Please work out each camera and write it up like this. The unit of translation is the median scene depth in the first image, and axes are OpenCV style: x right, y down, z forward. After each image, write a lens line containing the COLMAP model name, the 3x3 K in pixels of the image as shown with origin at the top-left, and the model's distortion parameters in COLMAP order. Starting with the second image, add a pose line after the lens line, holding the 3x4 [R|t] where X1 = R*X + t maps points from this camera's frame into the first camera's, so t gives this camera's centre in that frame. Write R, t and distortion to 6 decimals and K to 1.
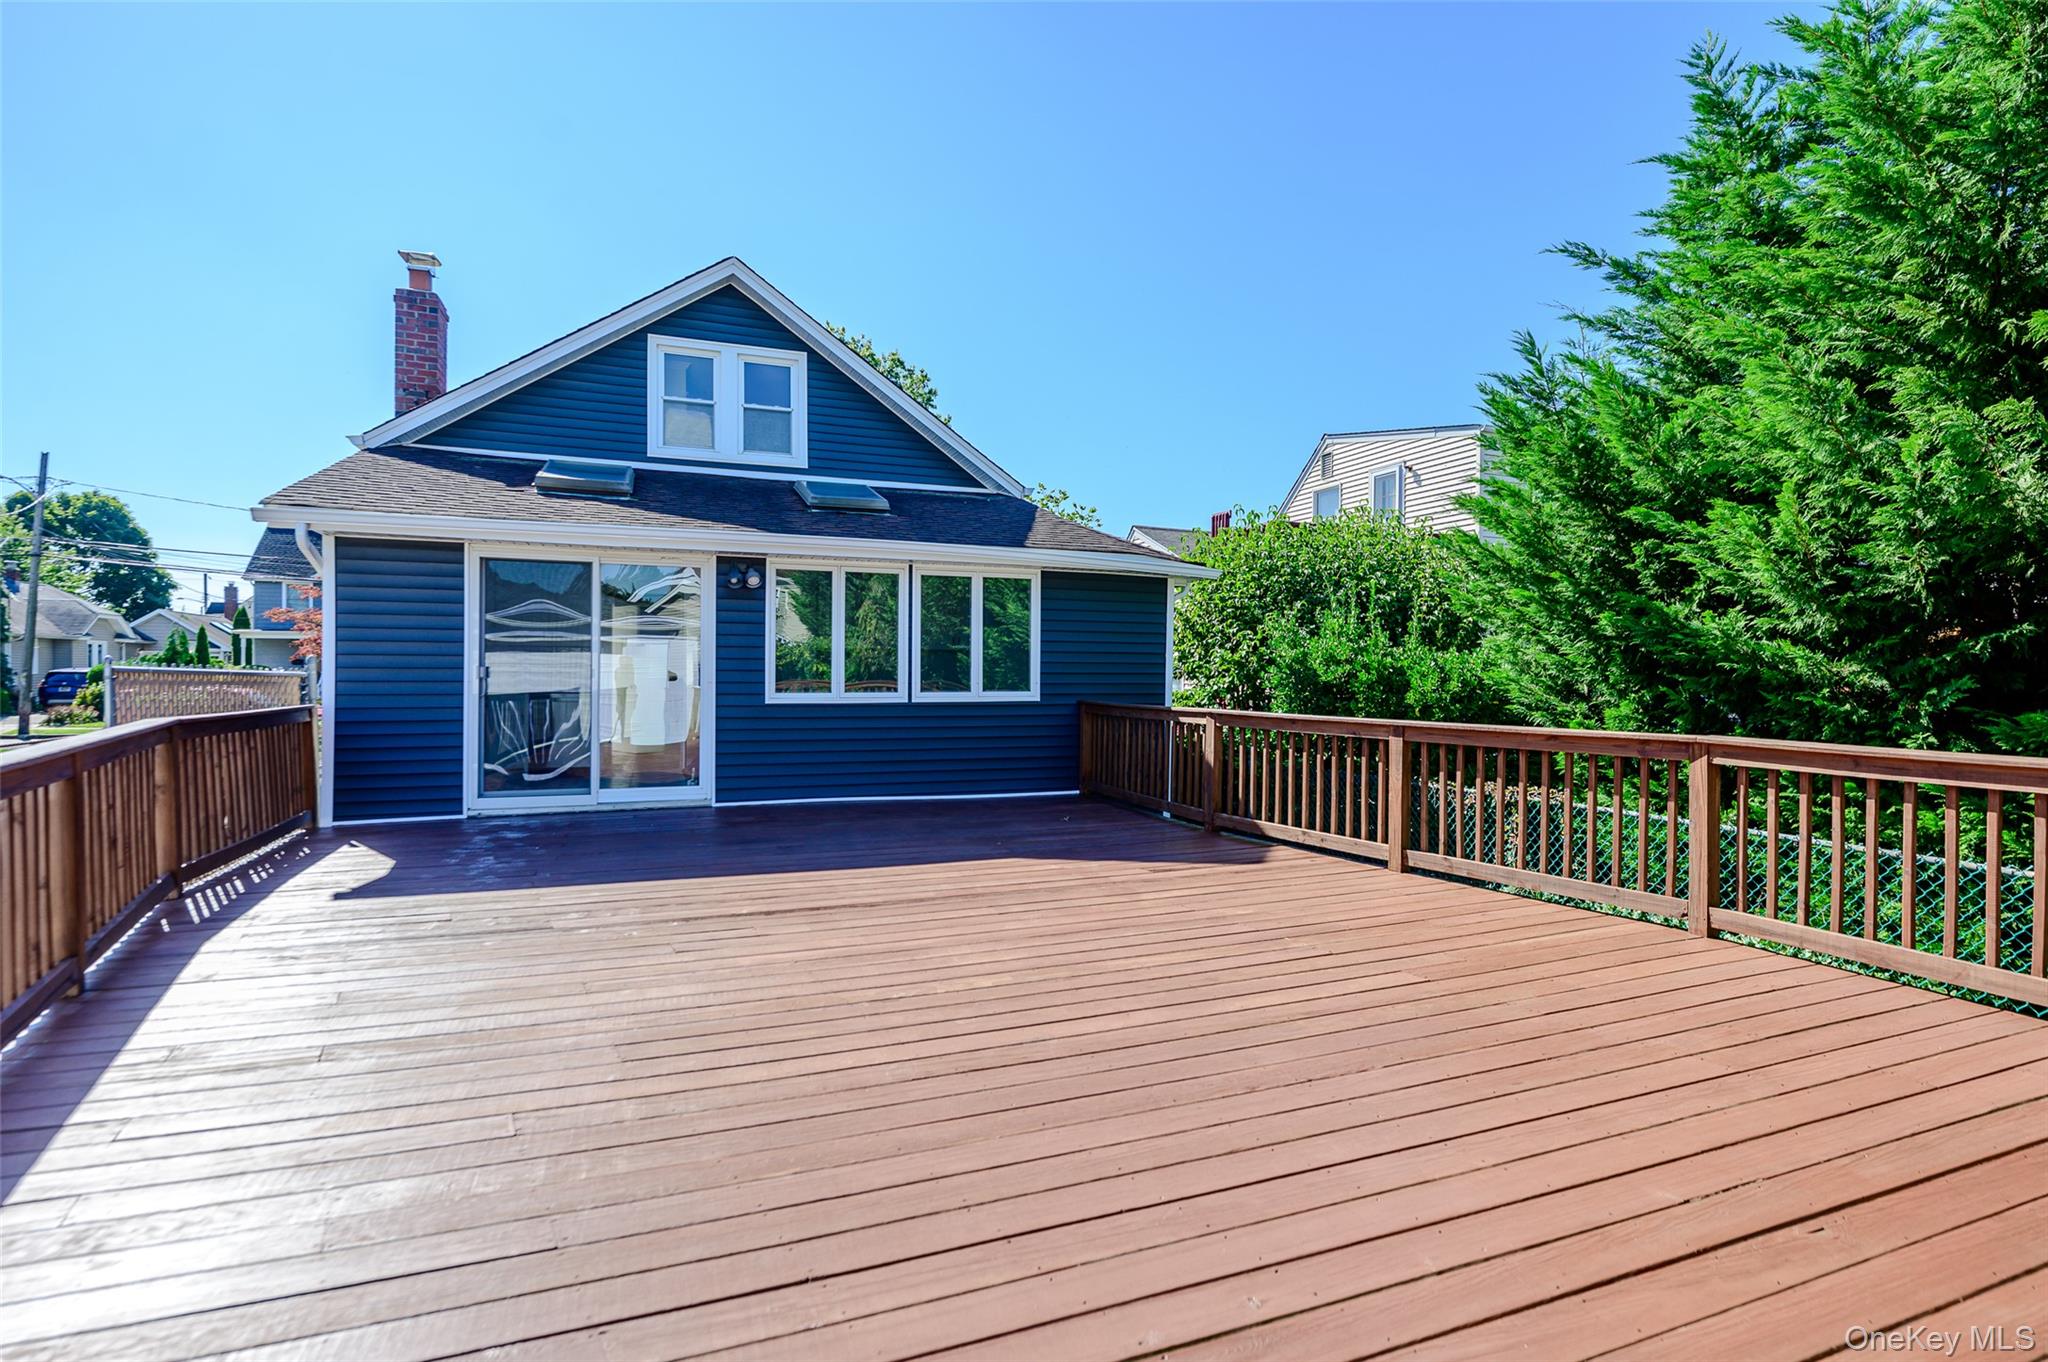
lens RADIAL K [[983.0, 0, 1025.6], [0, 983.0, 681.9], [0, 0, 1]] dist [0.002209, 0.000026]
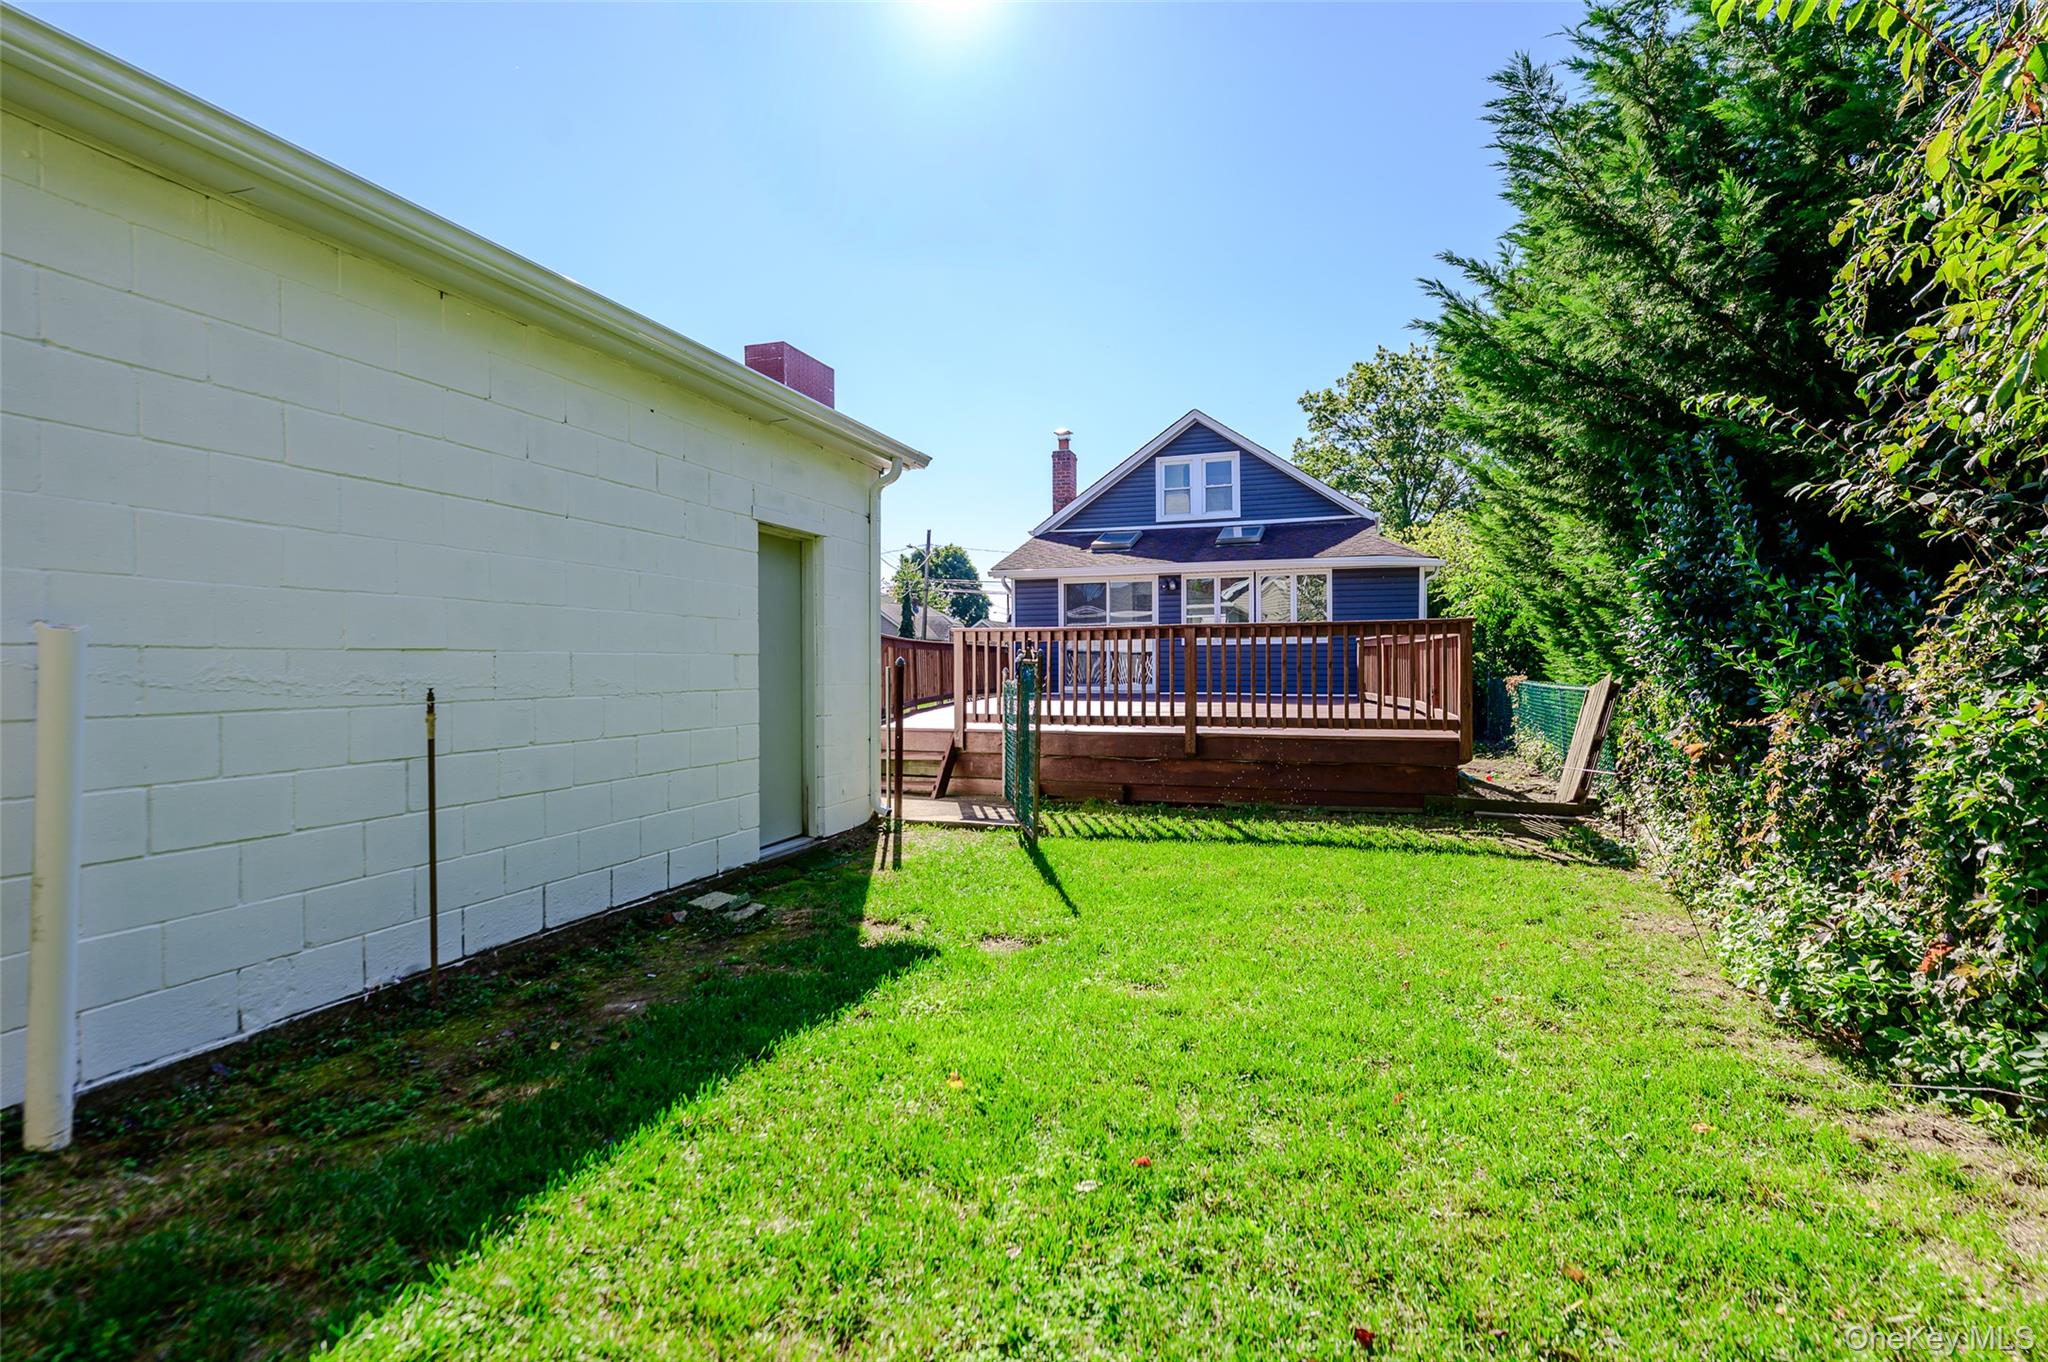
lens RADIAL K [[983.0, 0, 1021.6], [0, 983.0, 678.6], [0, 0, 1]] dist [0.002209, 0.000026]
pose [[0.772057, -0.005644, -0.635529, 0.593019], [0.008885, 0.999959, 0.001913, 0.064382], [0.635492, -0.007124, 0.772075, -0.606947]]
